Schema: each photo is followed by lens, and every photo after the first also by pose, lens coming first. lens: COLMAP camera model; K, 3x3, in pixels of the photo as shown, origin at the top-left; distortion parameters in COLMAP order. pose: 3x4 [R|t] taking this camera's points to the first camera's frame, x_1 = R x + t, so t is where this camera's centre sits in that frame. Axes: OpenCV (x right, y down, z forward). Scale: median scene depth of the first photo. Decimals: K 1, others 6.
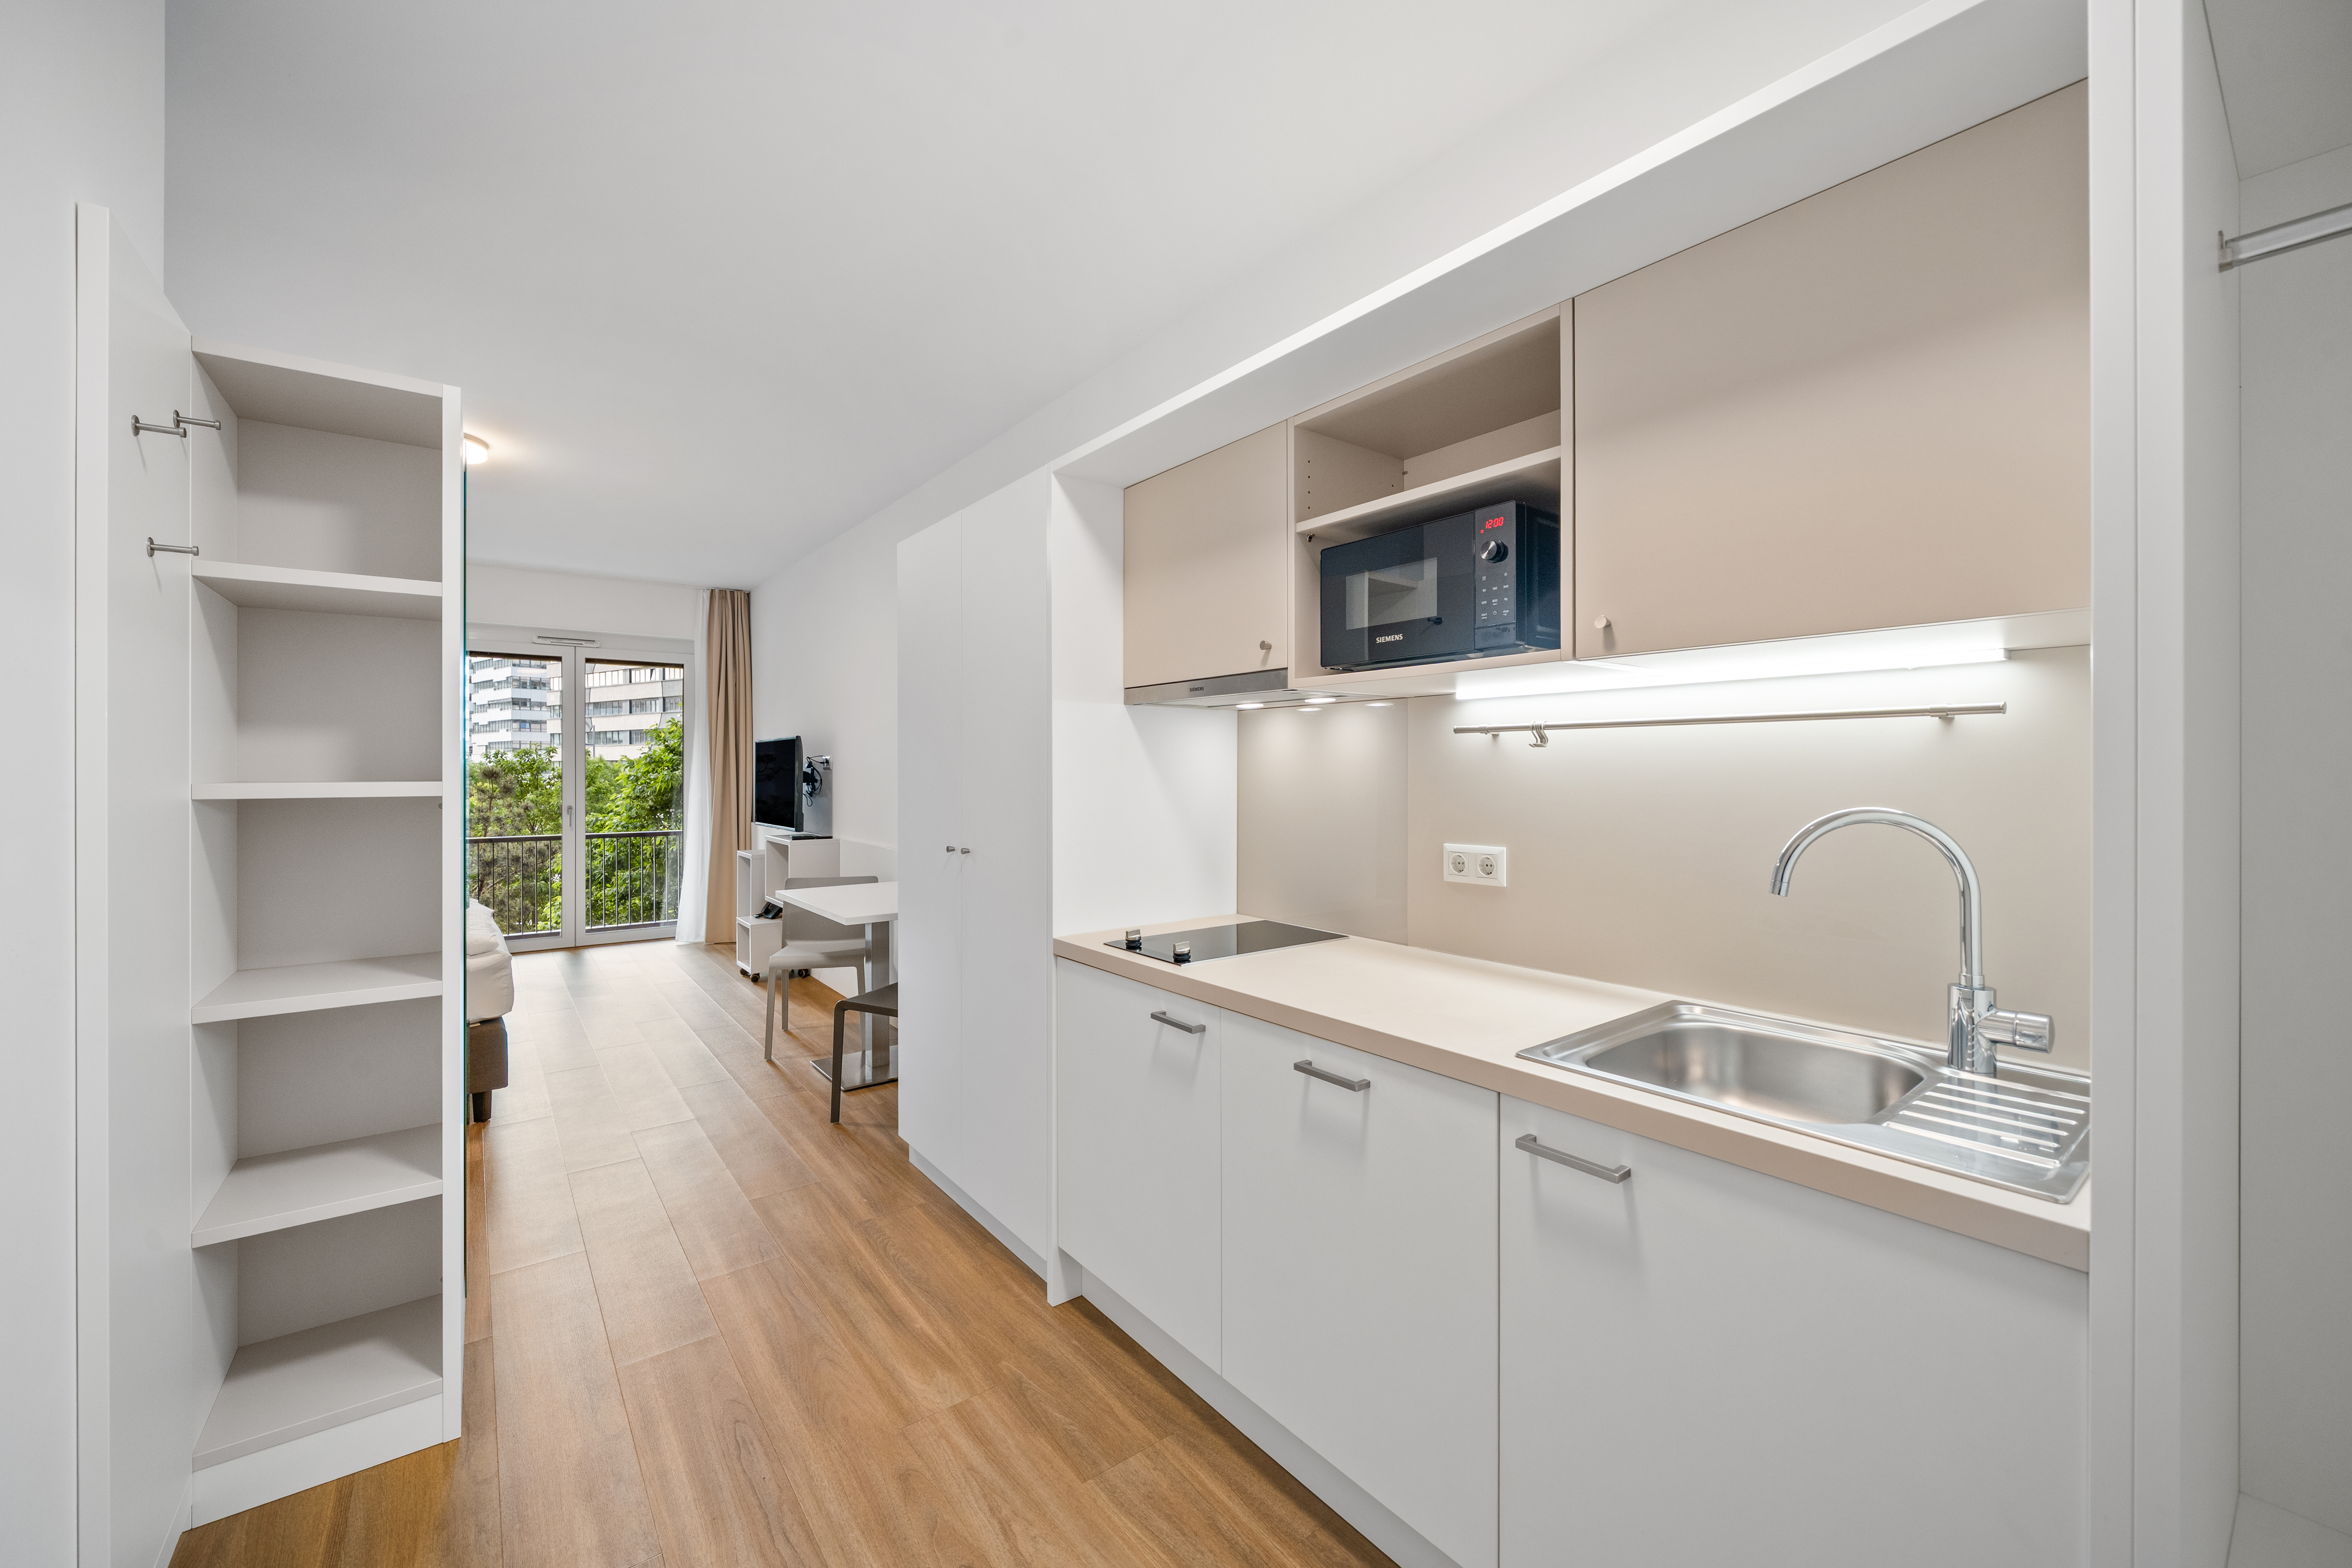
lens RADIAL K [[926.9, 0, 1182.8], [0, 926.9, 764.4], [0, 0, 1]] dist [-0.000959, -0.000131]
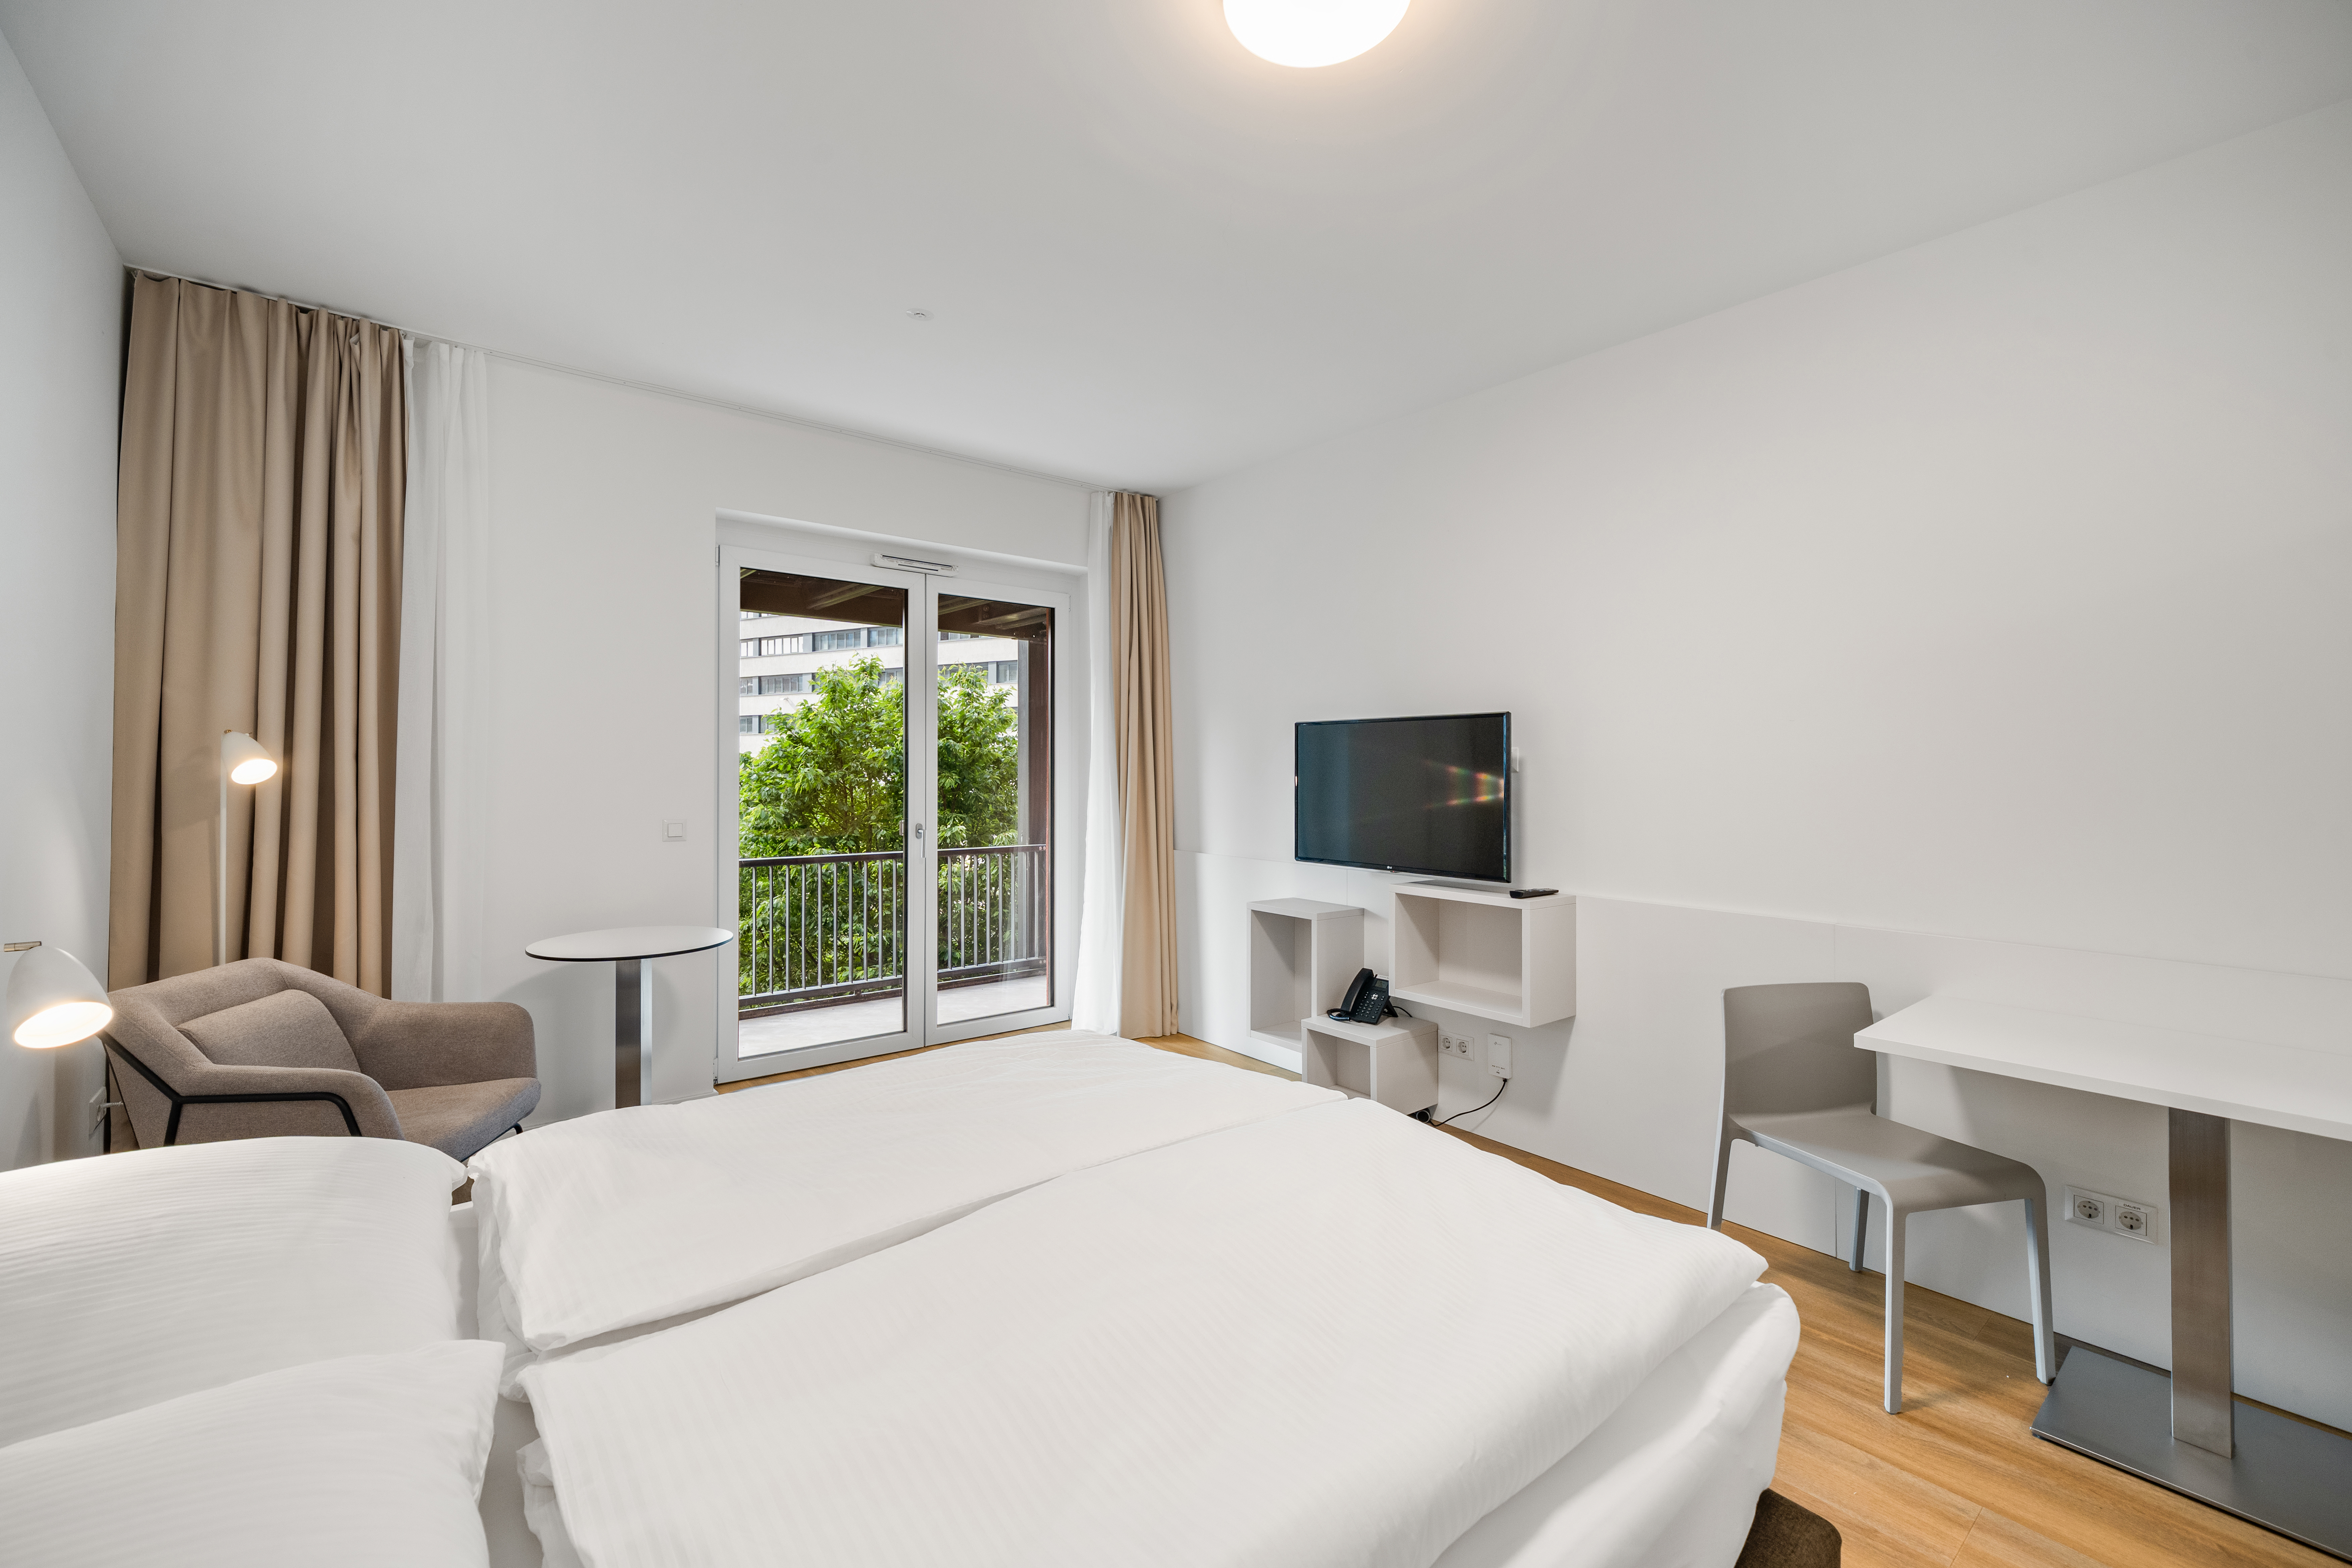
lens RADIAL K [[976.0, 0, 1183.8], [0, 976.0, 770.8], [0, 0, 1]] dist [0.002620, 0.000159]
pose [[0.999657, 0.005054, 0.025699, -0.250157], [-0.005265, 0.999953, 0.008154, 0.000910], [-0.025657, -0.008287, 0.999636, 0.162837]]
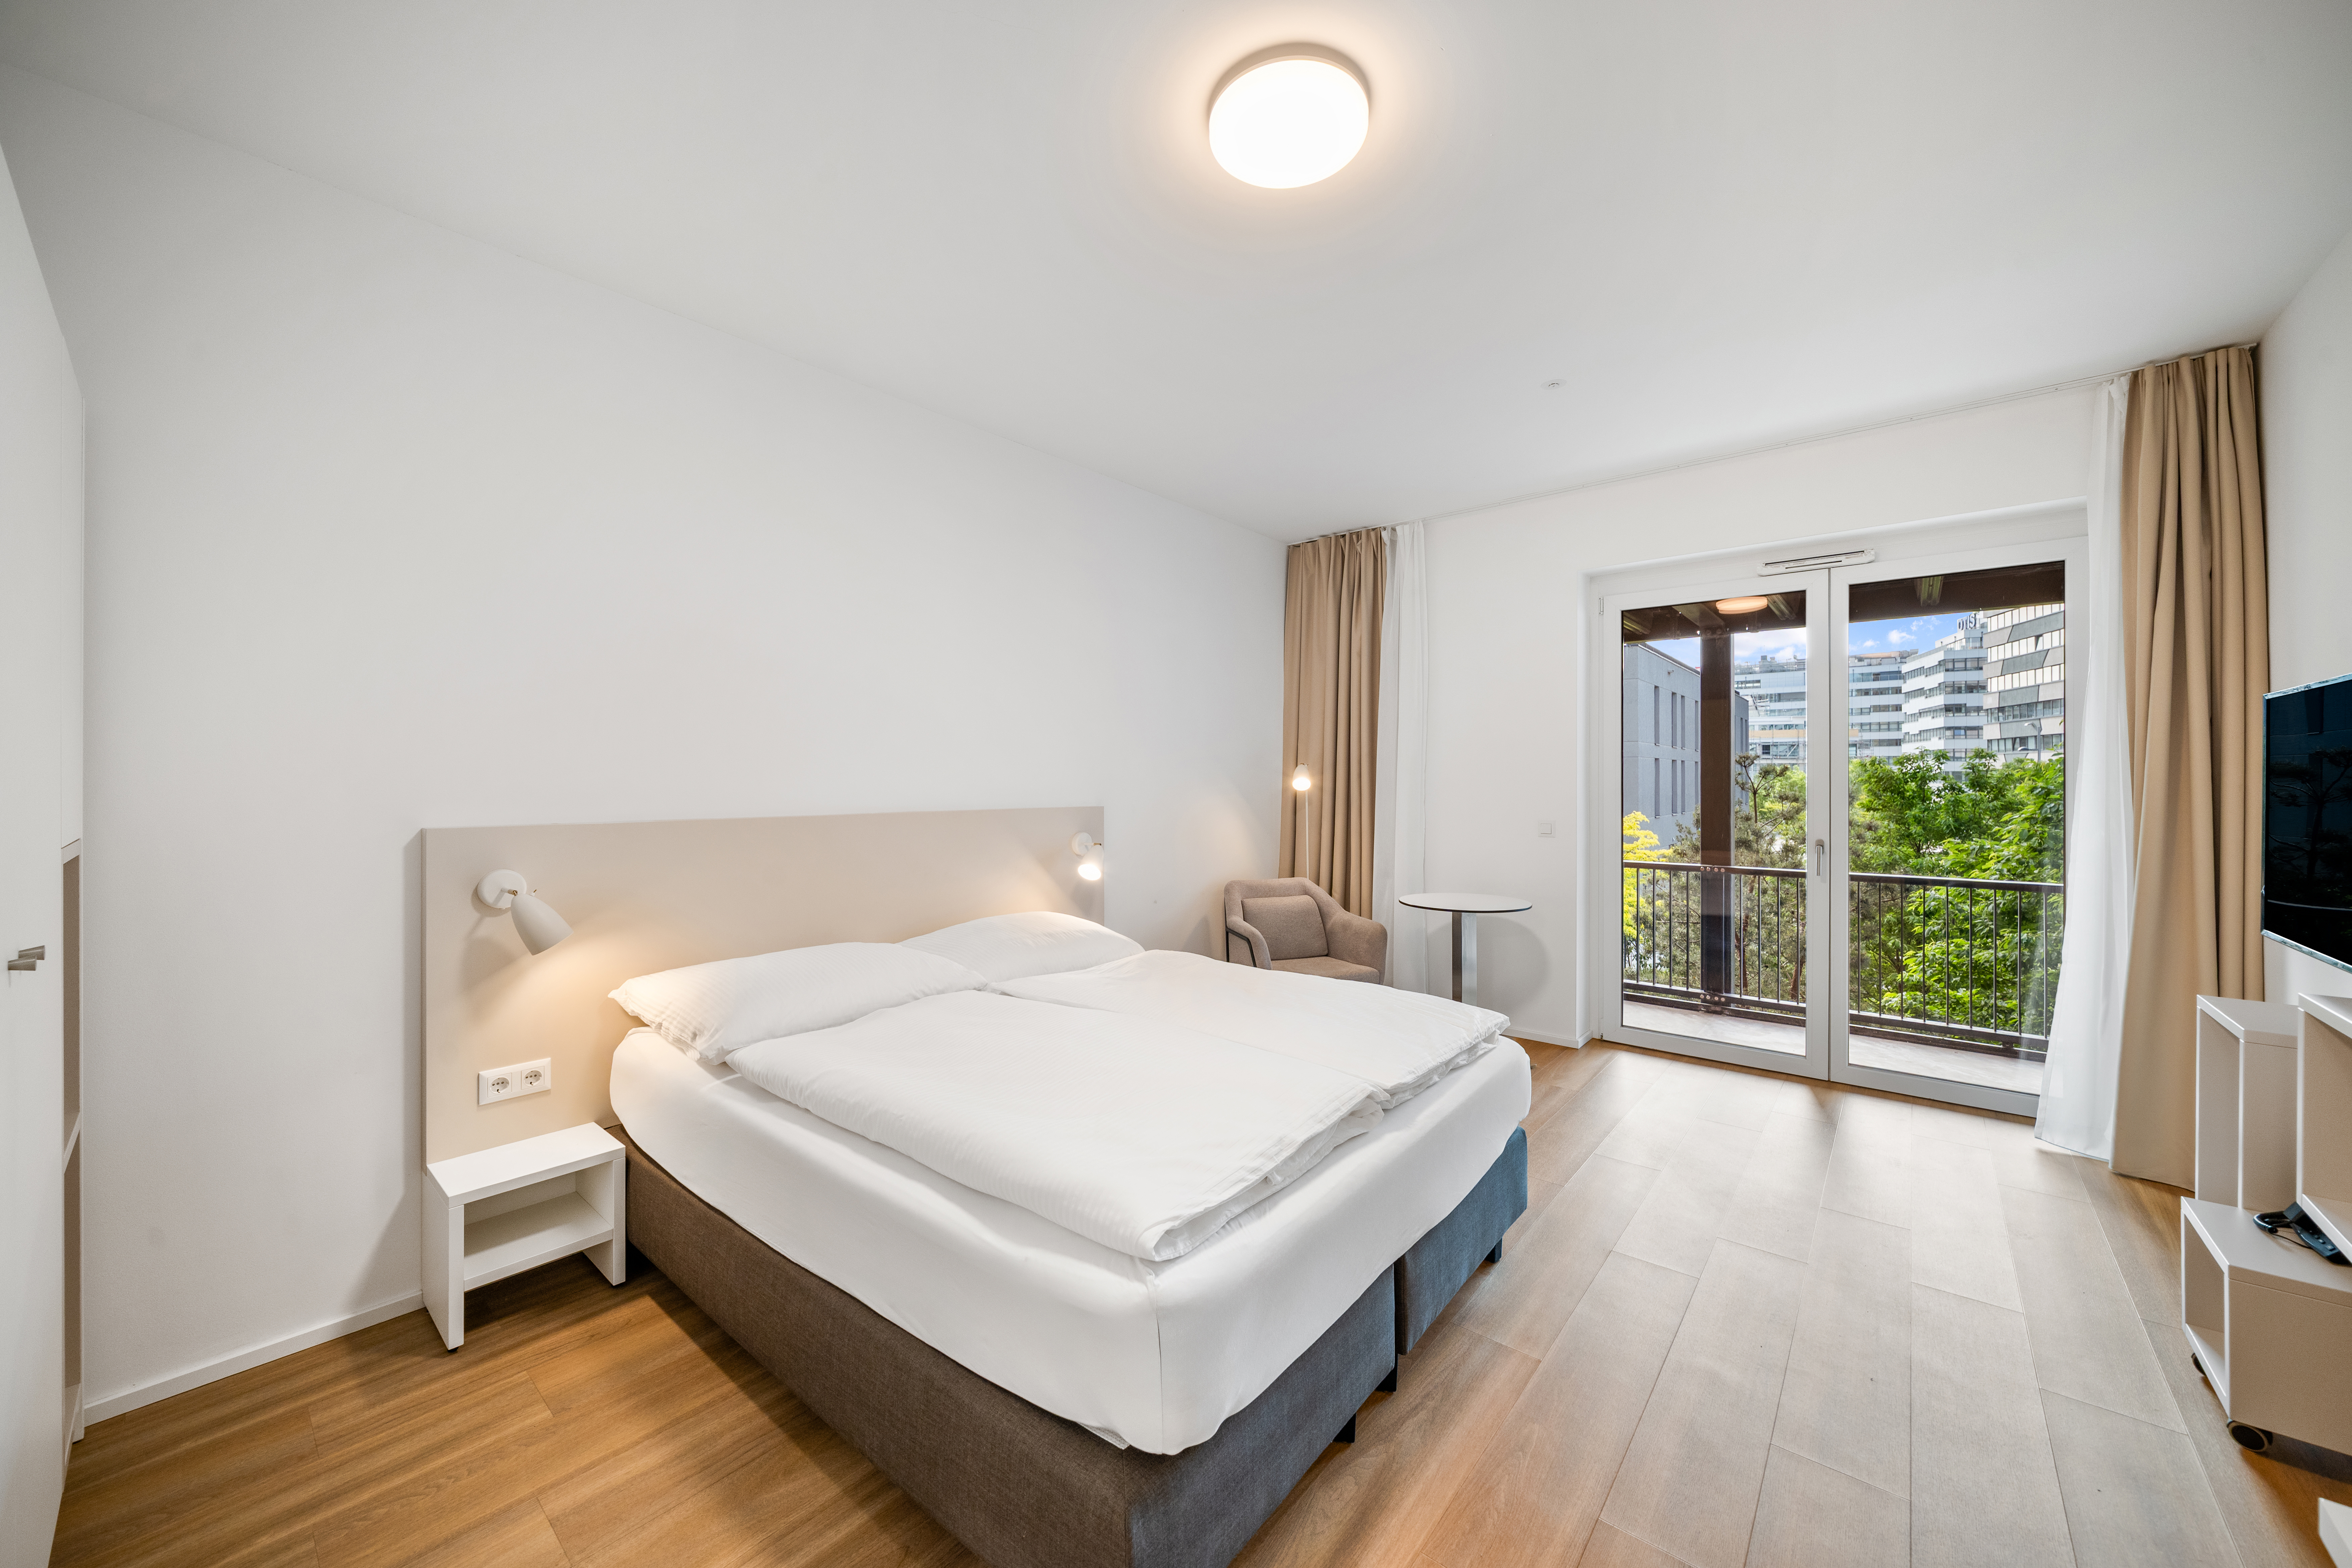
lens RADIAL K [[865.1, 0, 1176.0], [0, 865.1, 784.0], [0, 0, 1]] dist [-0.002565, -0.000301]
pose [[0.209941, 0.003451, -0.977708, -0.104895], [0.007901, 0.999955, 0.005226, 0.001572], [0.977682, -0.008822, 0.209904, 0.242318]]
